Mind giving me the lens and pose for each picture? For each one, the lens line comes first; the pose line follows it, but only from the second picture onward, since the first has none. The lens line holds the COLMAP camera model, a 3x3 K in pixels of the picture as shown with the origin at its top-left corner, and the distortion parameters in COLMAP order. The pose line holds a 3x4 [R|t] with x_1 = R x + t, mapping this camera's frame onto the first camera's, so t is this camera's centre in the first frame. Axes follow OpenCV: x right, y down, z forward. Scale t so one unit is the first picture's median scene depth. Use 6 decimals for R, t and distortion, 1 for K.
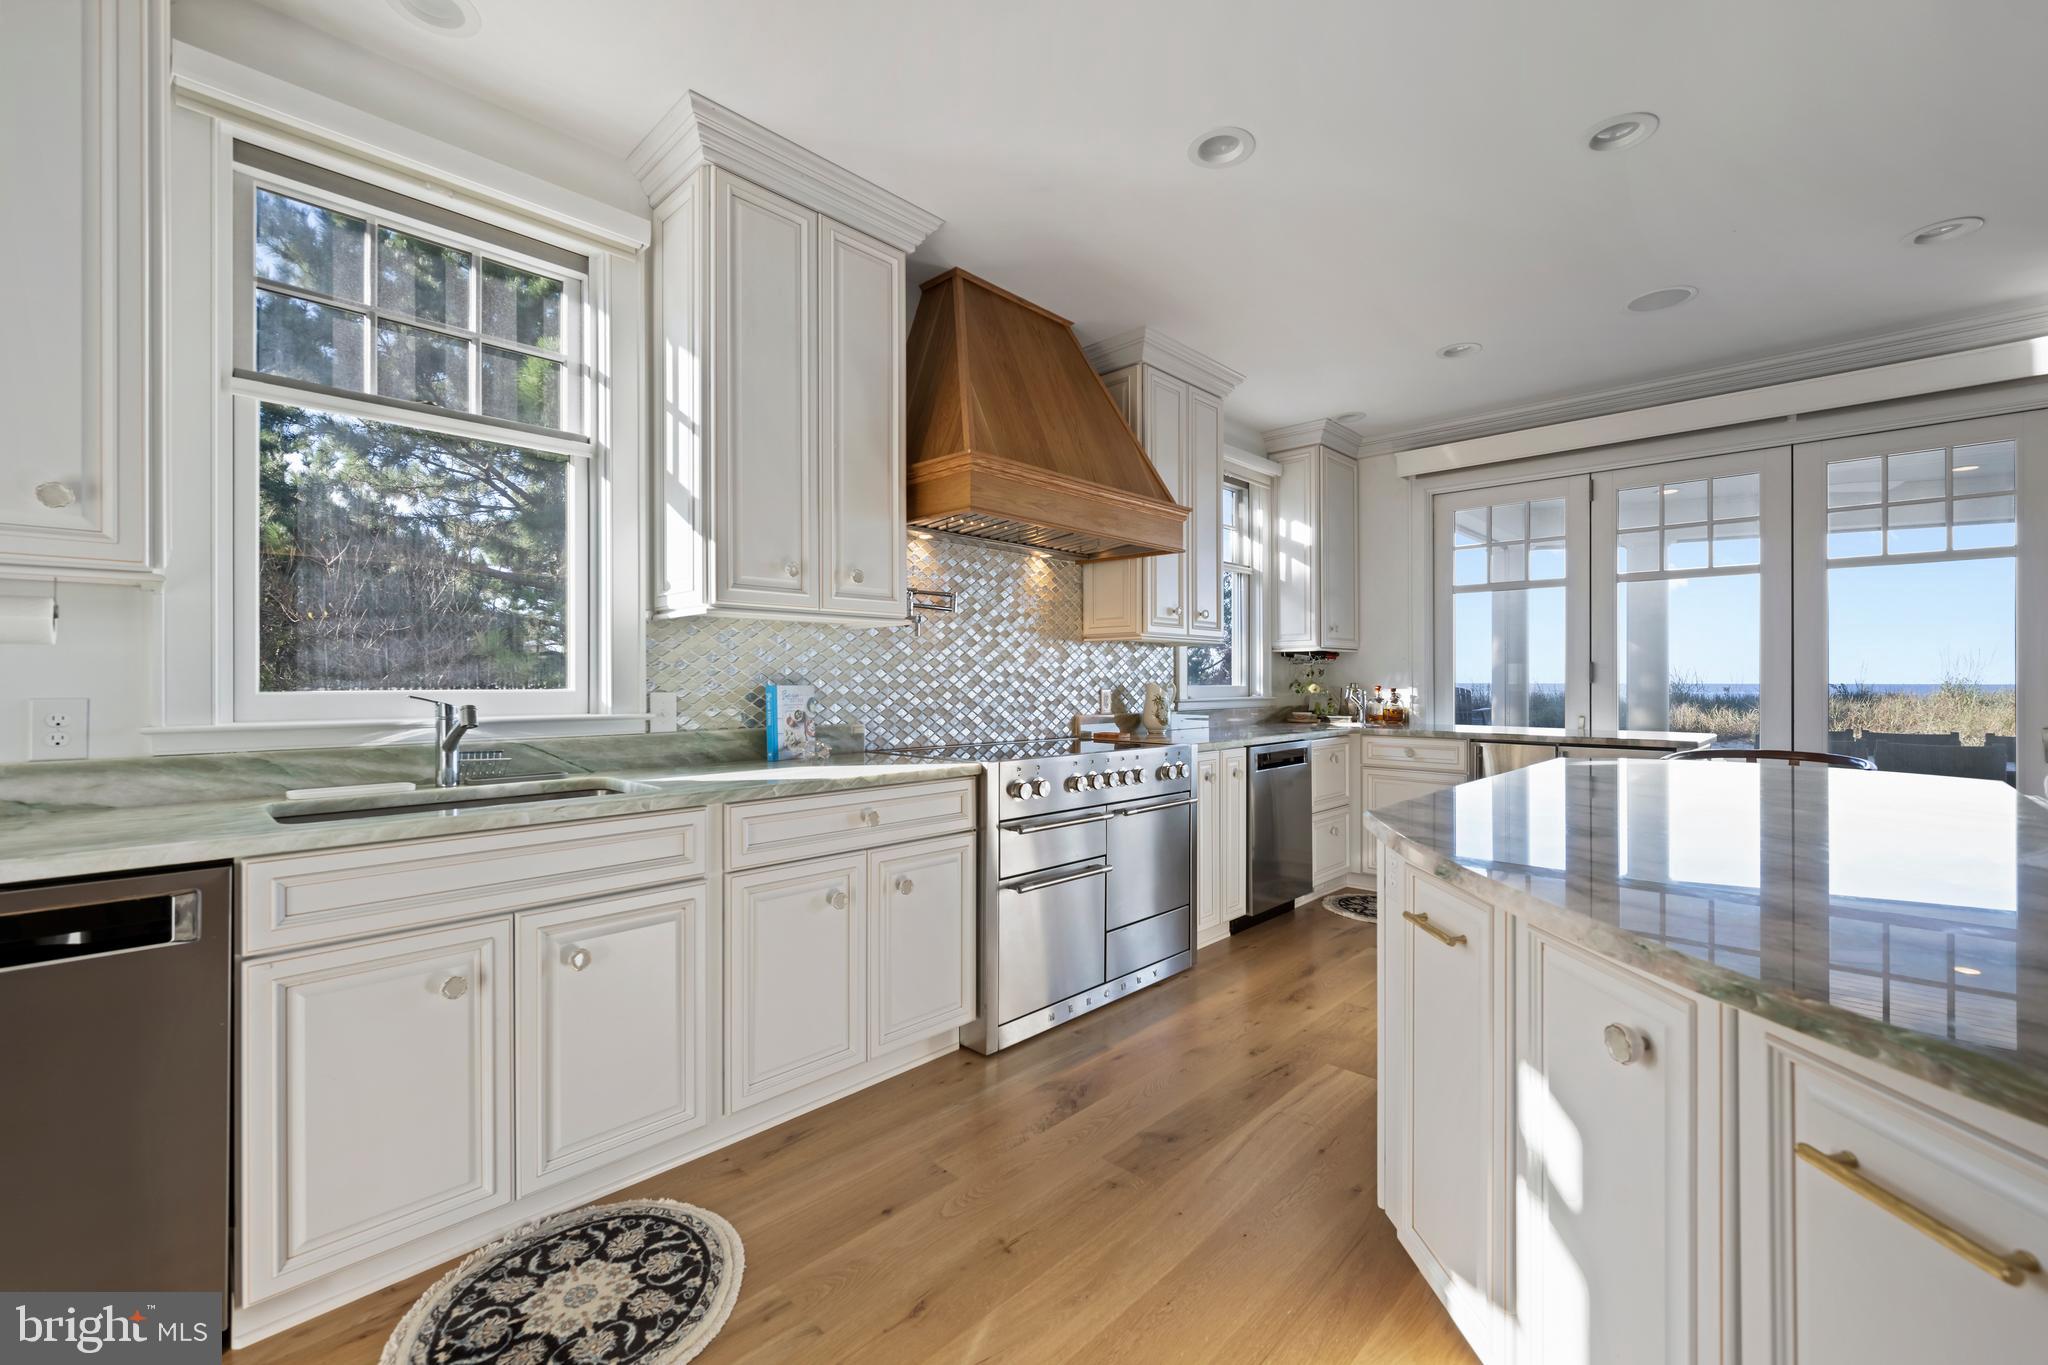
lens RADIAL K [[846.1, 0, 1024.0], [0, 846.1, 682.5], [0, 0, 1]] dist [0.001535, 0.000147]
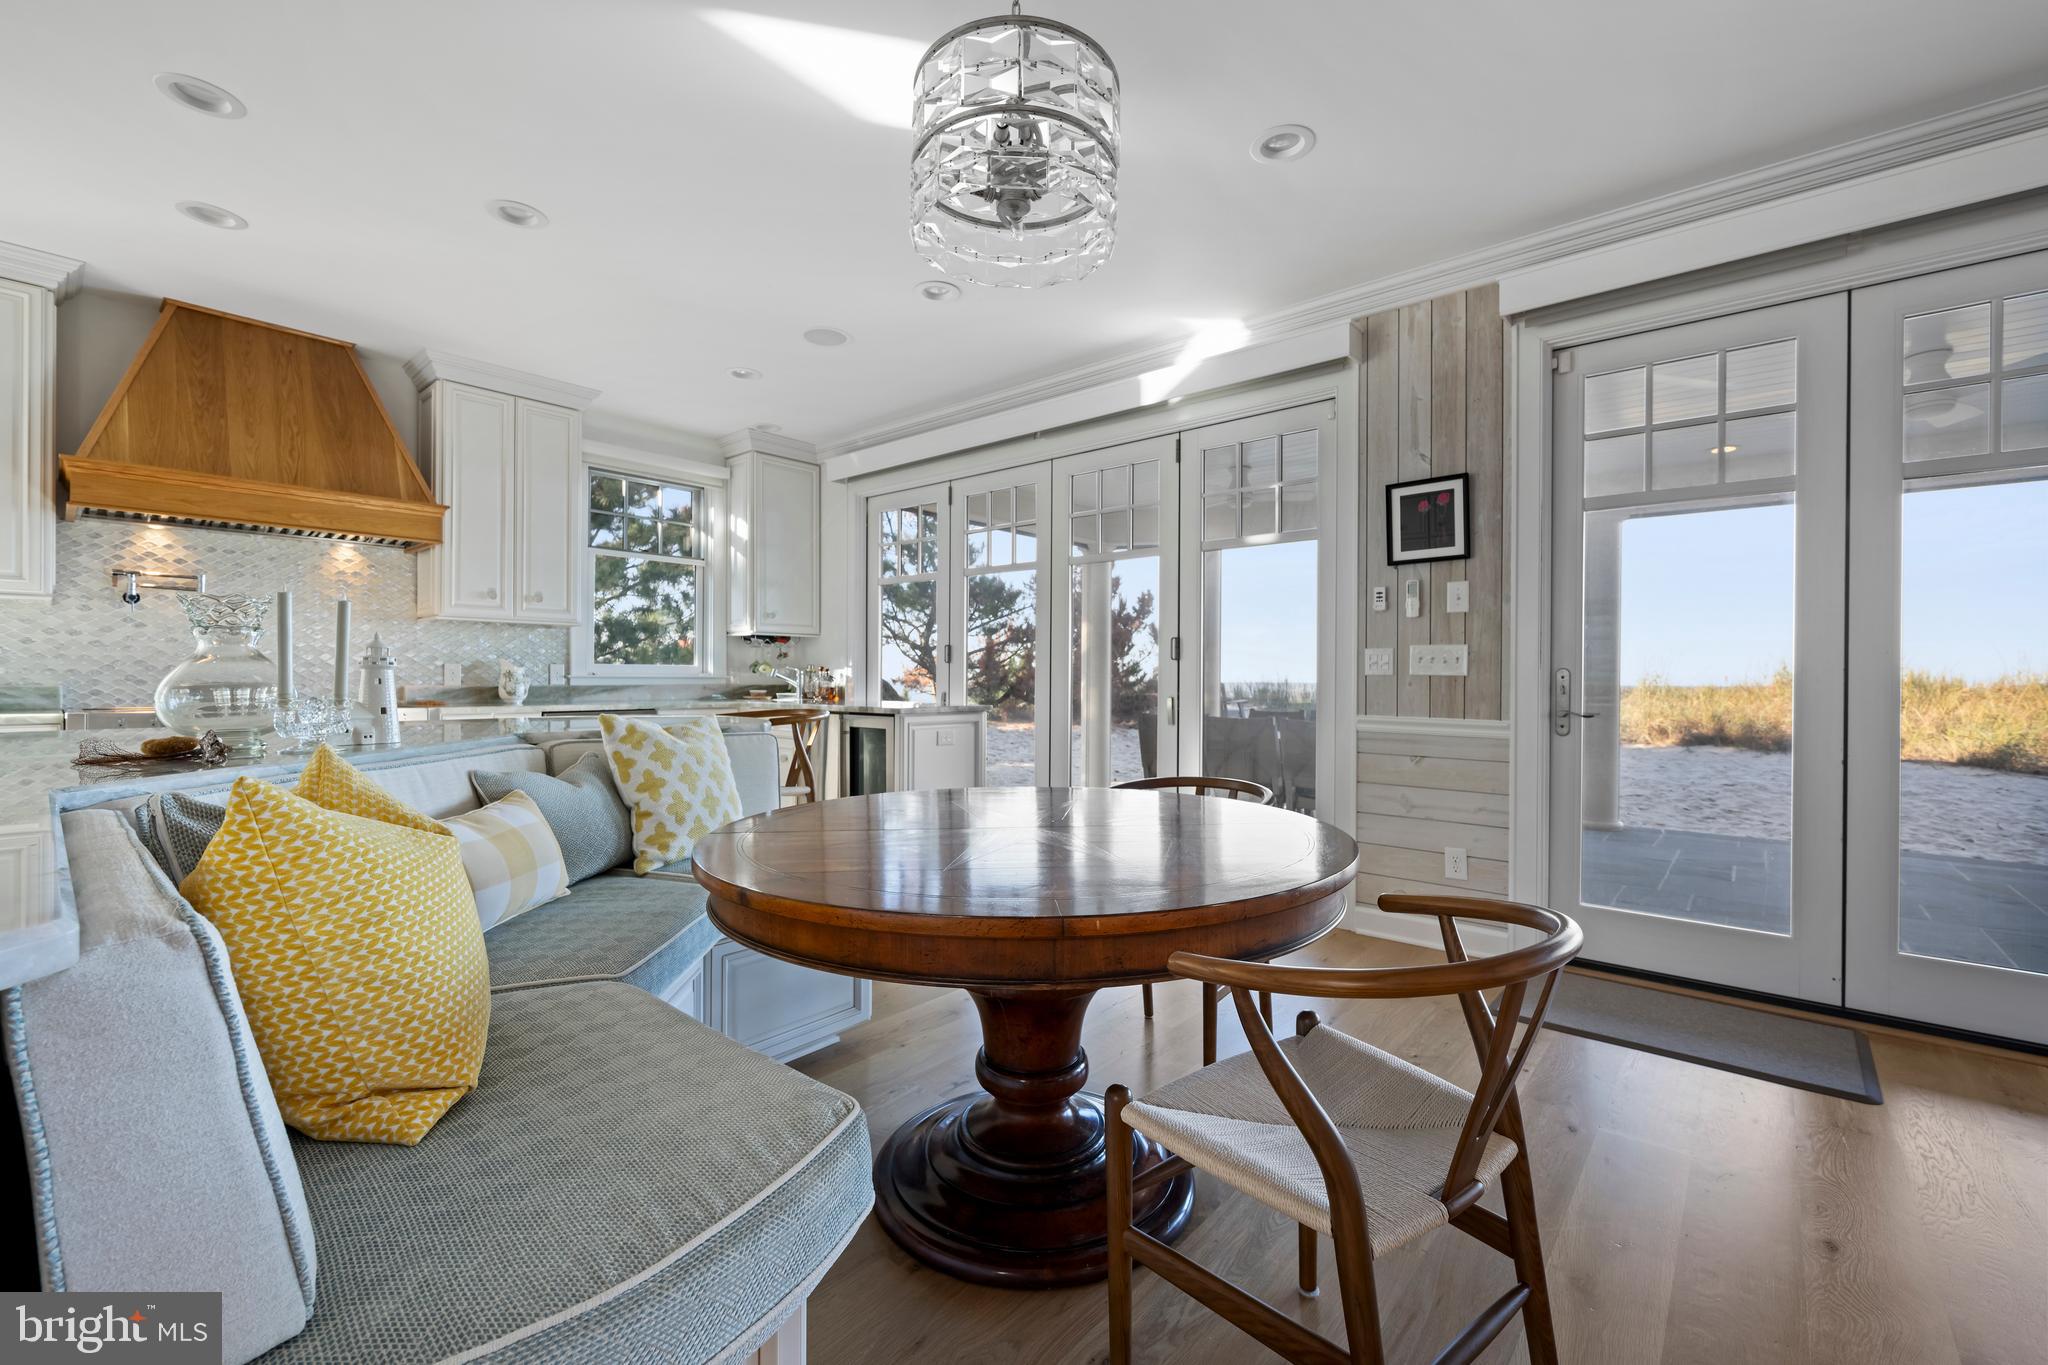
lens RADIAL K [[851.3, 0, 1032.9], [0, 851.3, 681.5], [0, 0, 1]] dist [-0.002934, -0.000259]
pose [[0.998418, 0.004914, 0.056017, 1.211114], [-0.004989, 0.999987, 0.001202, 0.039685], [-0.056010, -0.001480, 0.998429, -0.278569]]
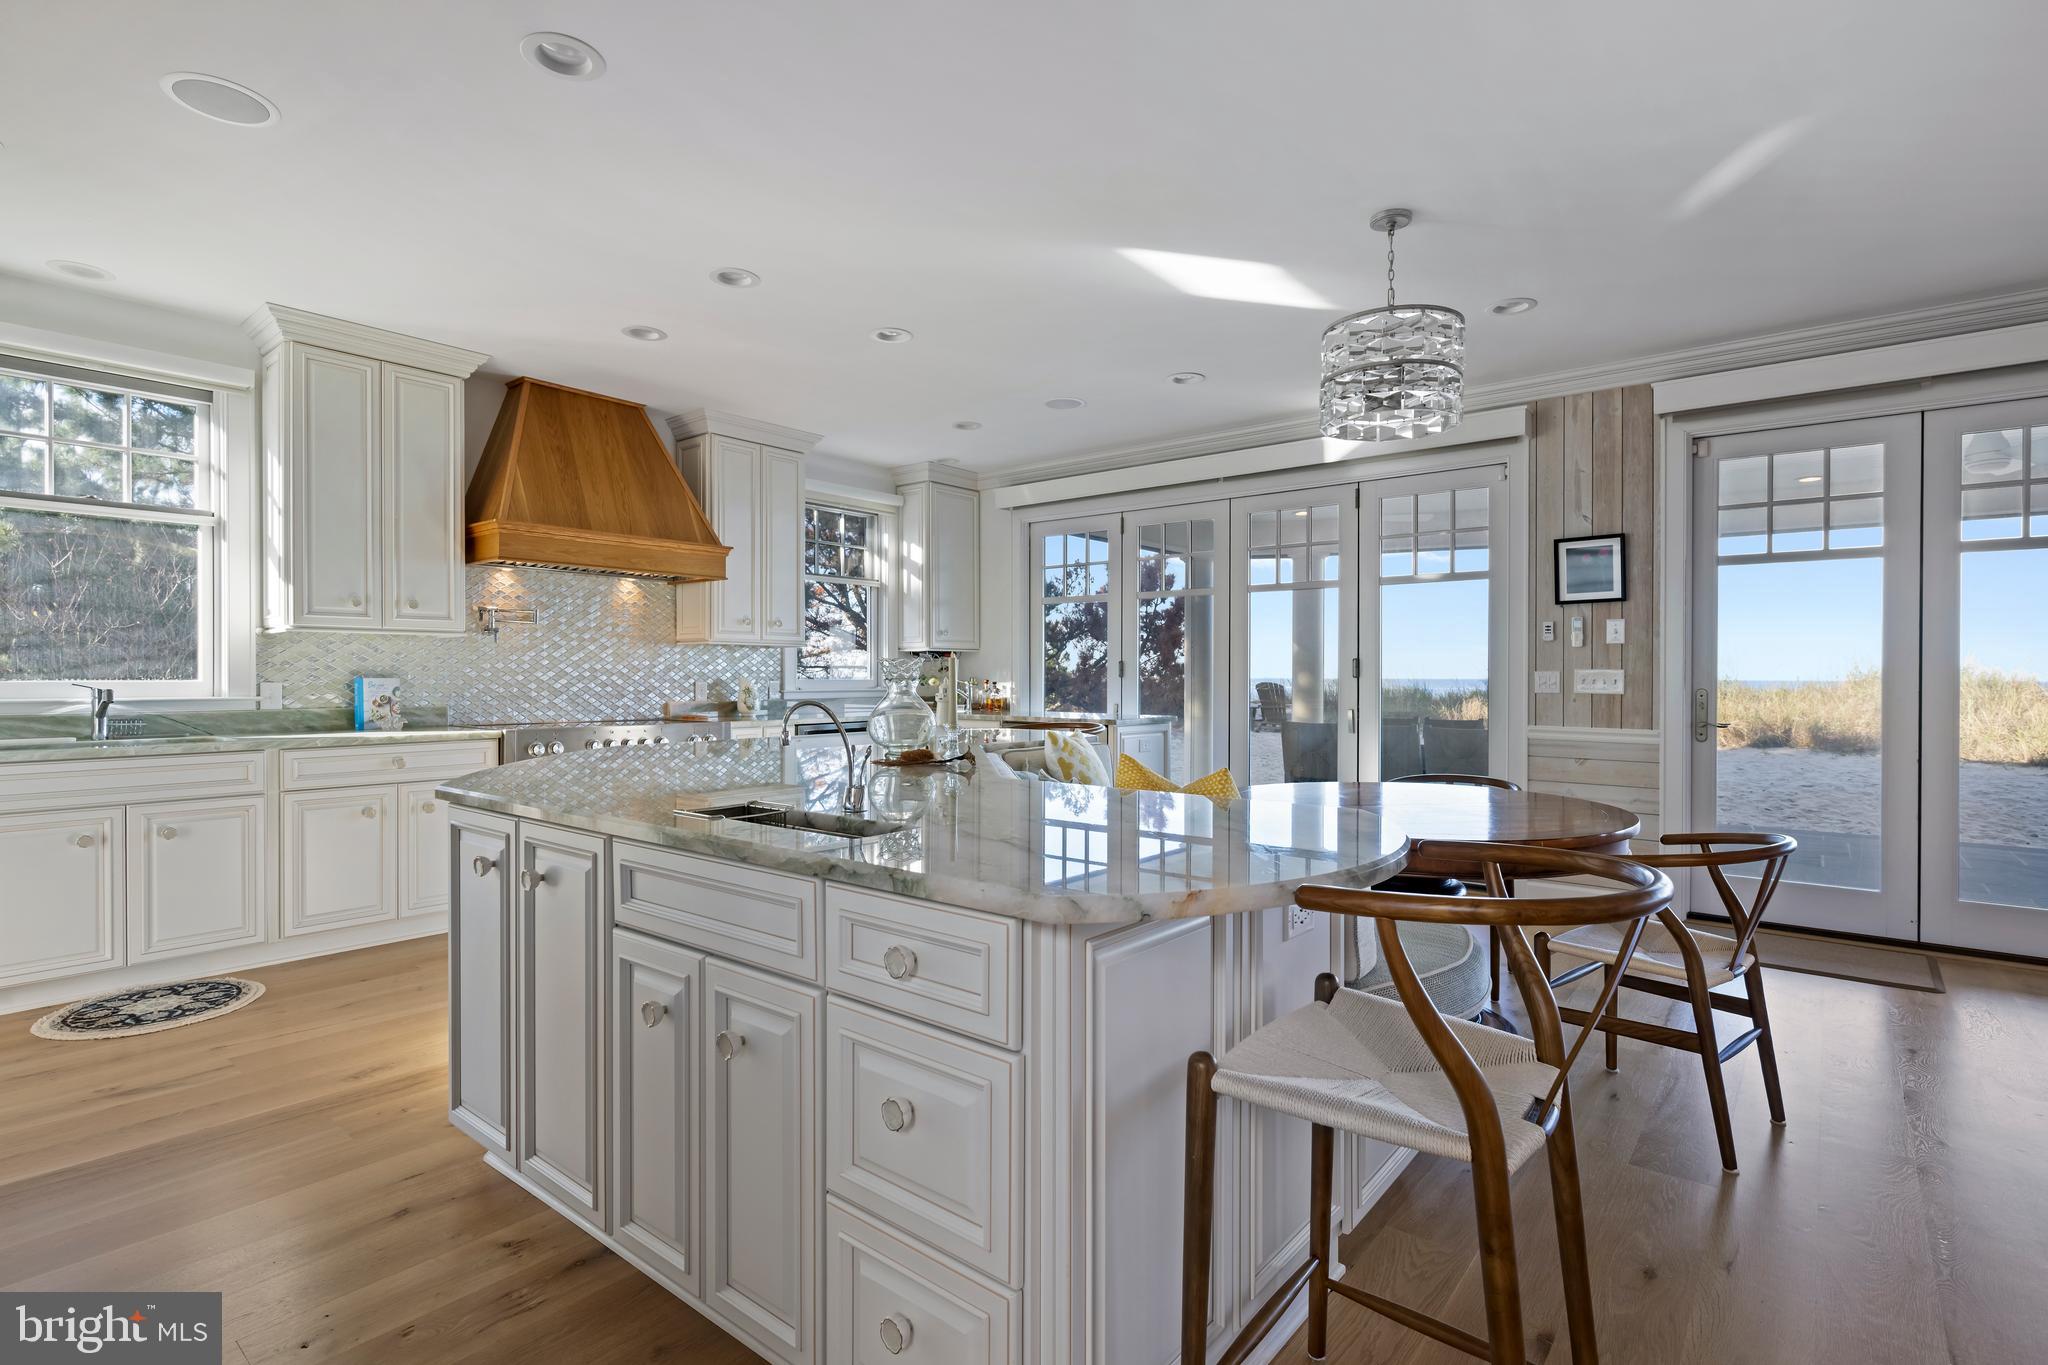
lens RADIAL K [[968.3, 0, 1031.9], [0, 968.3, 682.4], [0, 0, 1]] dist [0.000964, -0.000154]
pose [[0.996920, 0.000401, 0.078425, 0.714418], [-0.000798, 0.999987, 0.005035, 0.001517], [-0.078422, -0.005082, 0.996907, -0.740406]]
